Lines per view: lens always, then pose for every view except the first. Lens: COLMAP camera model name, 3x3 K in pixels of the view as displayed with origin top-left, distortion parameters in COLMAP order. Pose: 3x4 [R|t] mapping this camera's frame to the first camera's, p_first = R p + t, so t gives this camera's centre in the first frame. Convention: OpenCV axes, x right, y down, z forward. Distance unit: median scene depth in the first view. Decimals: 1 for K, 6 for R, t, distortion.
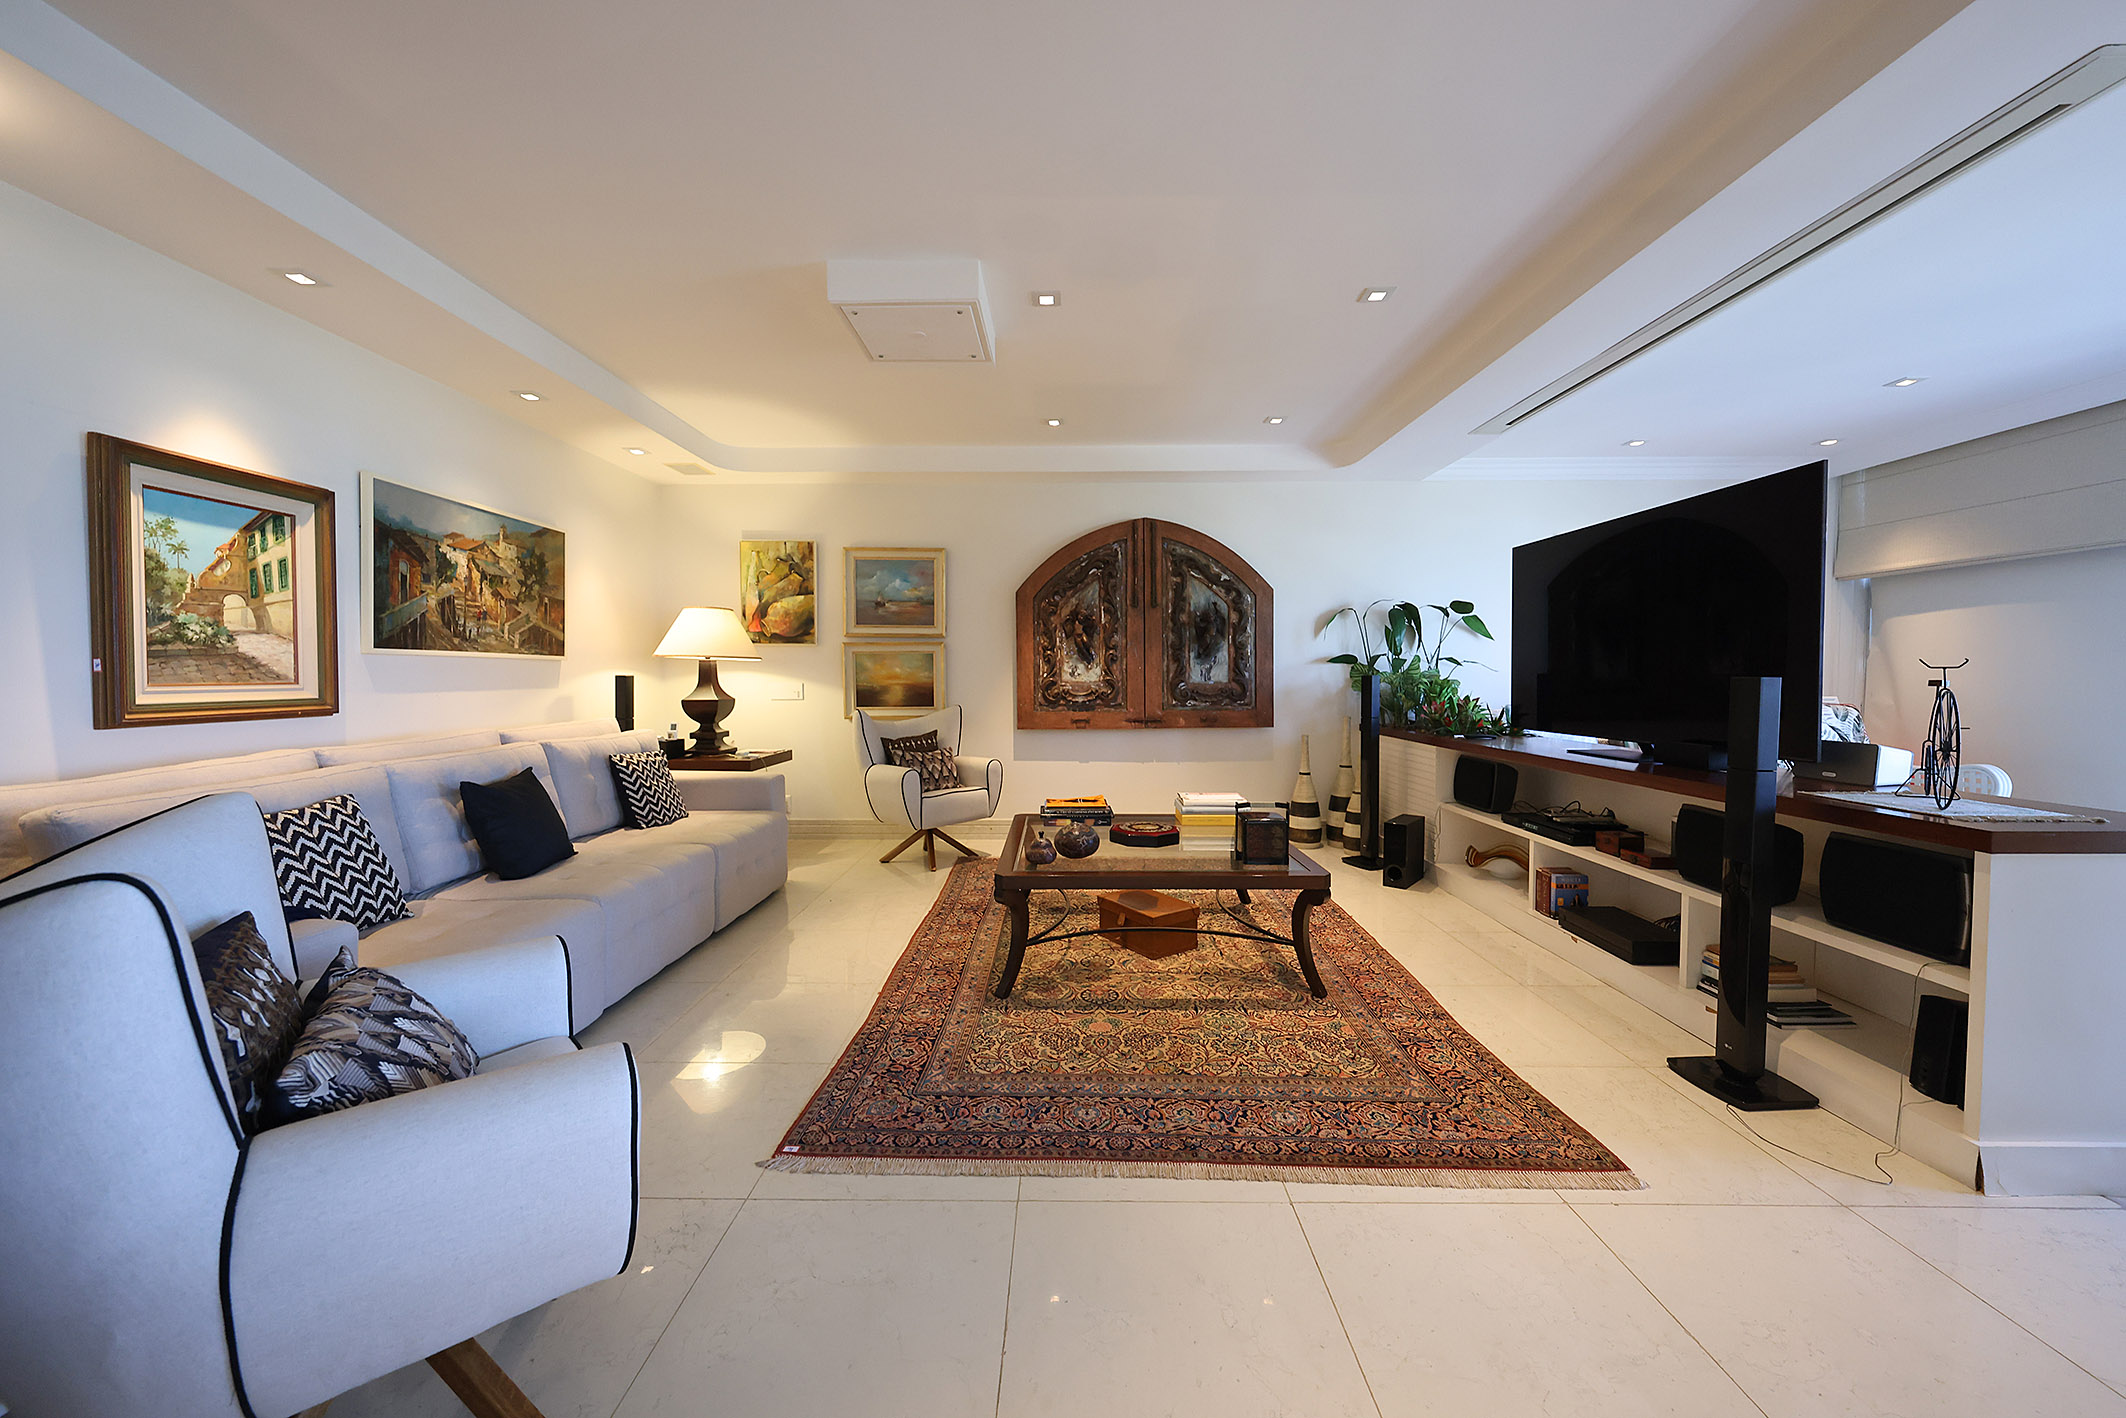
lens RADIAL K [[774.9, 0, 1062.4], [0, 774.9, 702.7], [0, 0, 1]] dist [0.006805, -0.002131]
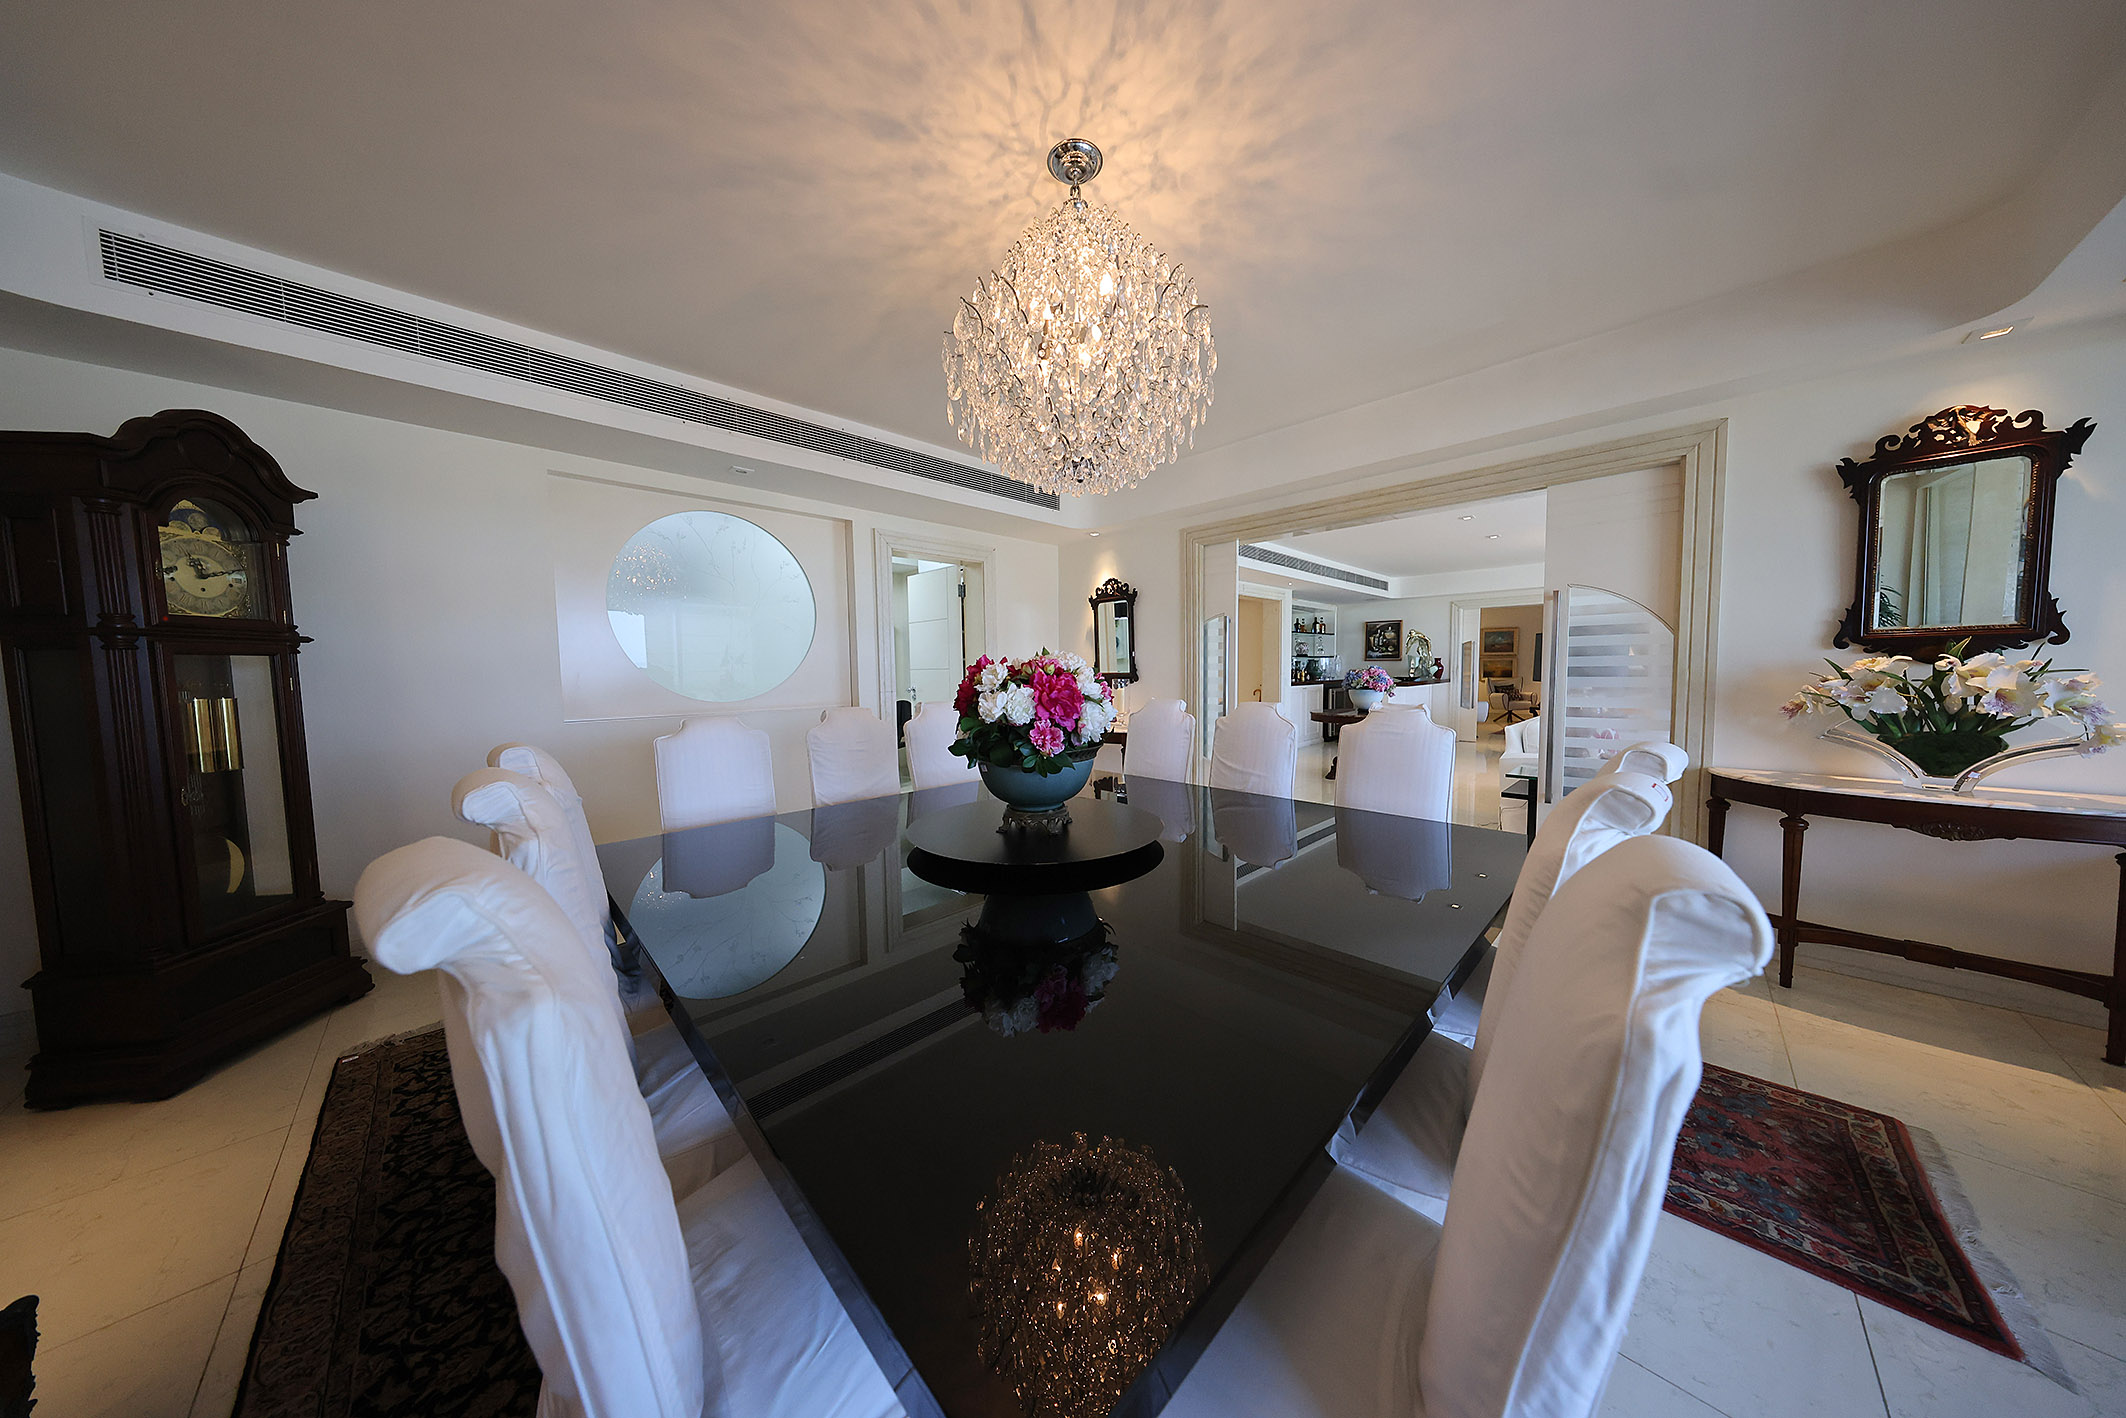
lens RADIAL K [[611.6, 0, 1068.7], [0, 611.6, 699.5], [0, 0, 1]] dist [0.000040, -0.000214]
pose [[0.720136, 0.021514, -0.693499, 0.291711], [-0.007009, 0.999694, 0.023734, 0.055359], [0.693797, -0.012231, 0.720066, -2.274581]]
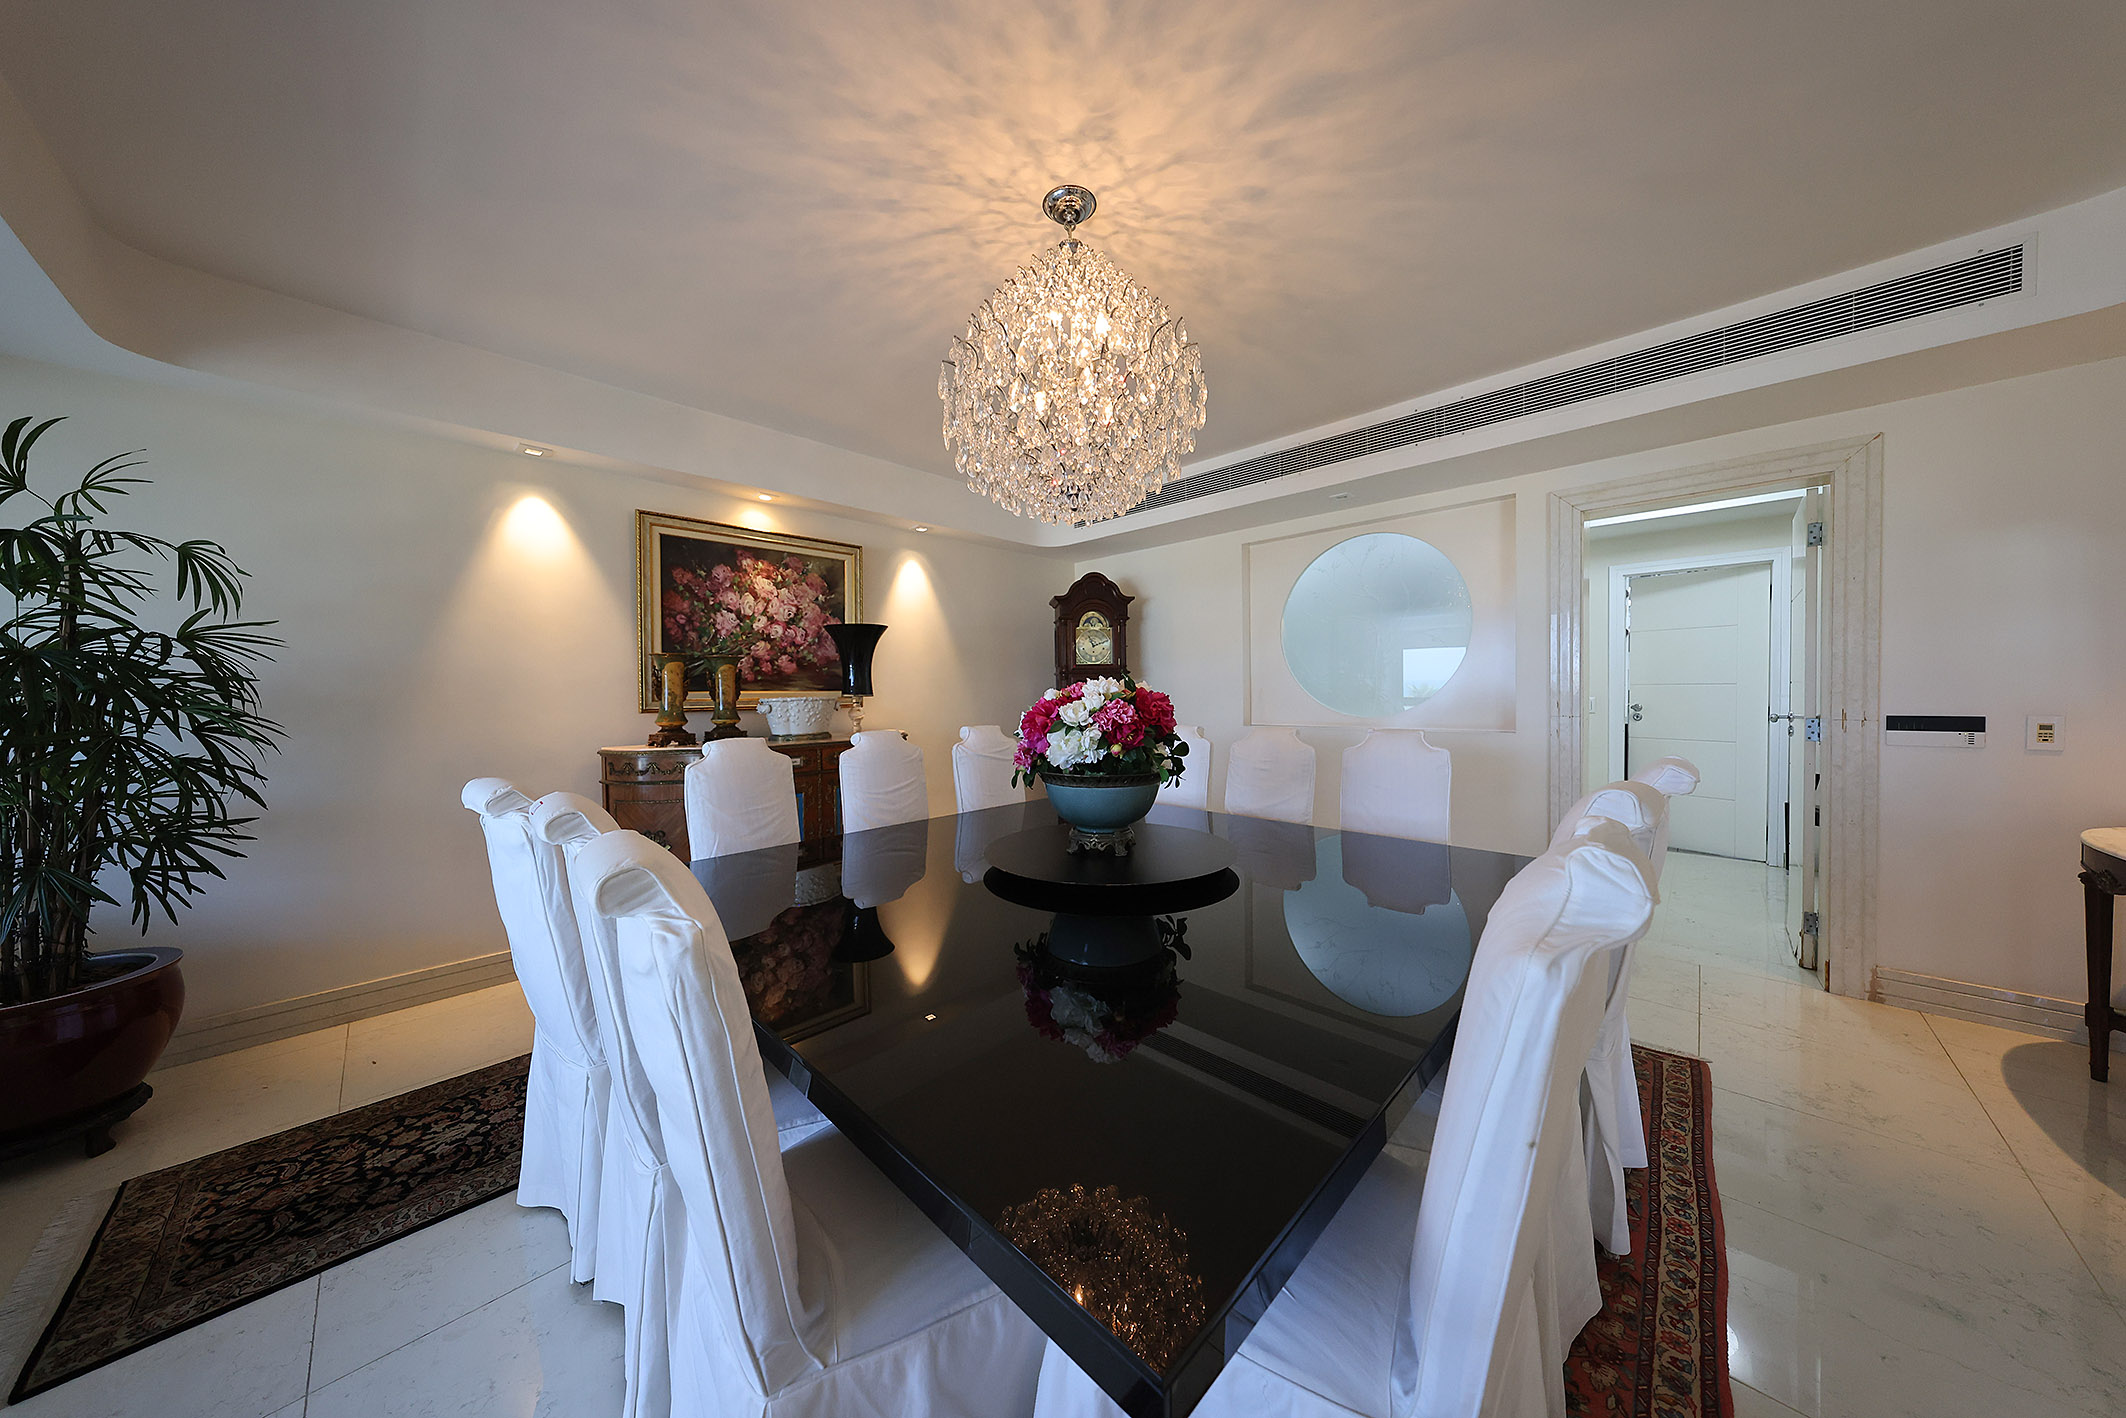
lens RADIAL K [[660.2, 0, 1064.3], [0, 660.2, 699.8], [0, 0, 1]] dist [0.004350, -0.000979]
pose [[-0.684812, 0.017423, -0.728512, 0.335597], [-0.012203, 0.999300, 0.035370, 0.033270], [0.728618, 0.033112, -0.684120, -1.743566]]
